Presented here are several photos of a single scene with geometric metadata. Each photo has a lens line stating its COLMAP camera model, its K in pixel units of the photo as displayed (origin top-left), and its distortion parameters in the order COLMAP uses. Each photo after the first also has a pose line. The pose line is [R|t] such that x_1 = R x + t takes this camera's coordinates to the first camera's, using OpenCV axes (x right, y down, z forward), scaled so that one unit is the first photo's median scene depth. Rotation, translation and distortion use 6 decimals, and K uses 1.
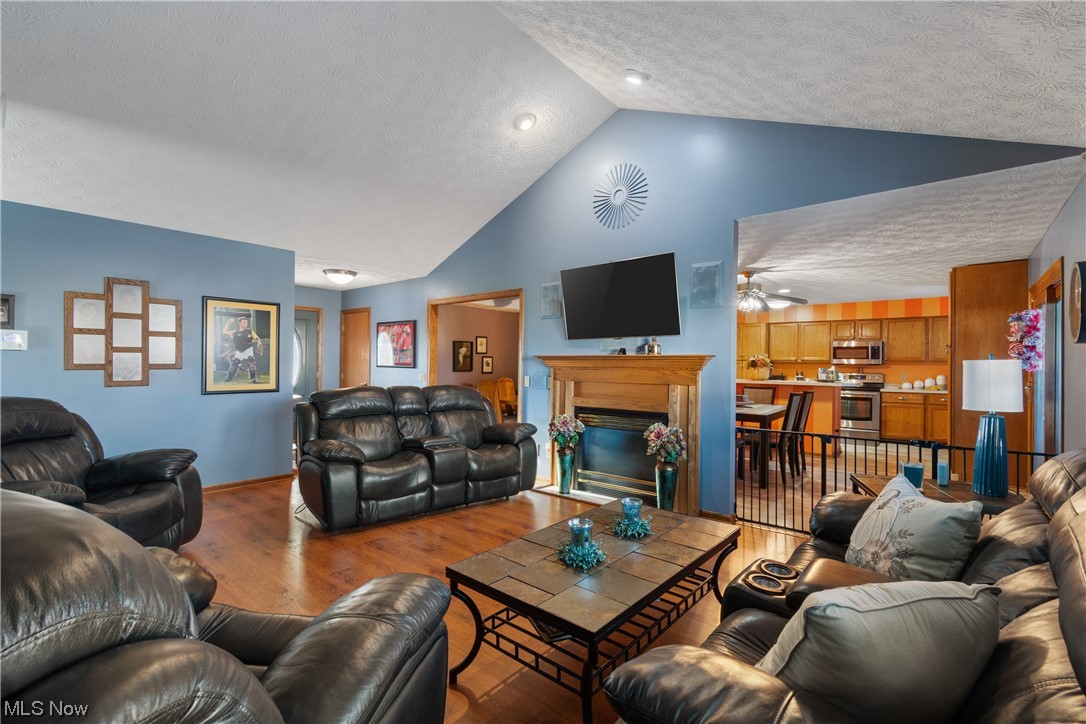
lens RADIAL K [[485.2, 0, 541.8], [0, 485.2, 361.5], [0, 0, 1]] dist [-0.000484, -0.000133]
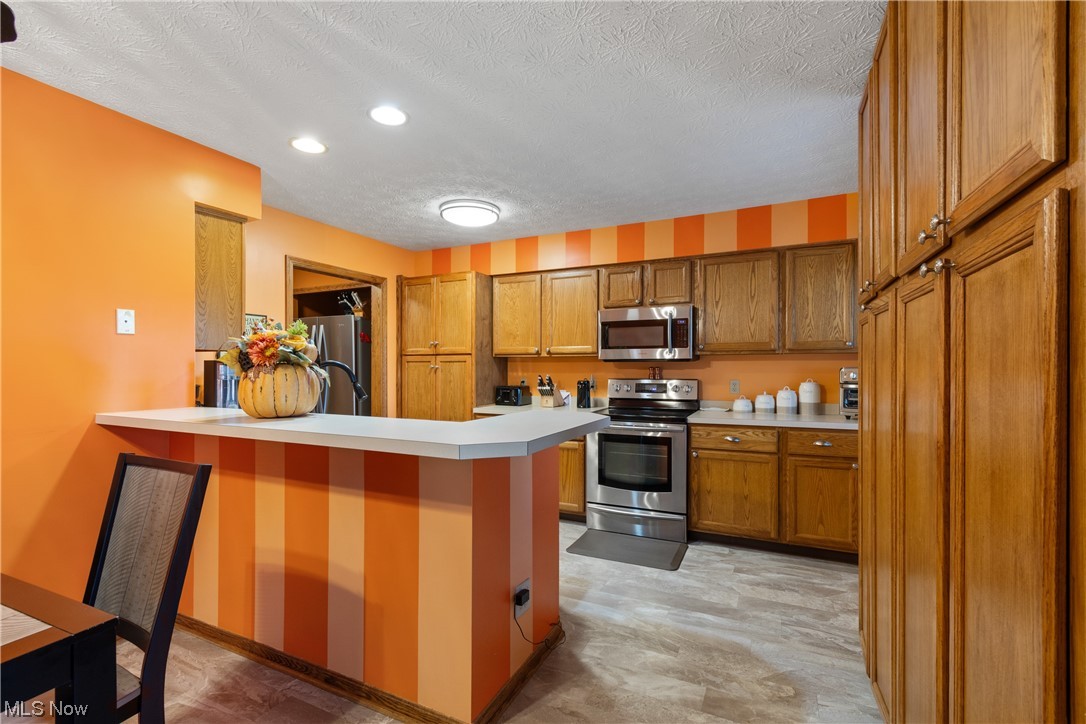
lens RADIAL K [[485.2, 0, 545.5], [0, 485.2, 366.4], [0, 0, 1]] dist [-0.000484, -0.000133]
pose [[0.969080, -0.005553, 0.246684, 0.468775], [0.005978, 0.999982, -0.000972, 0.012180], [-0.246674, 0.002416, 0.969096, 0.614120]]
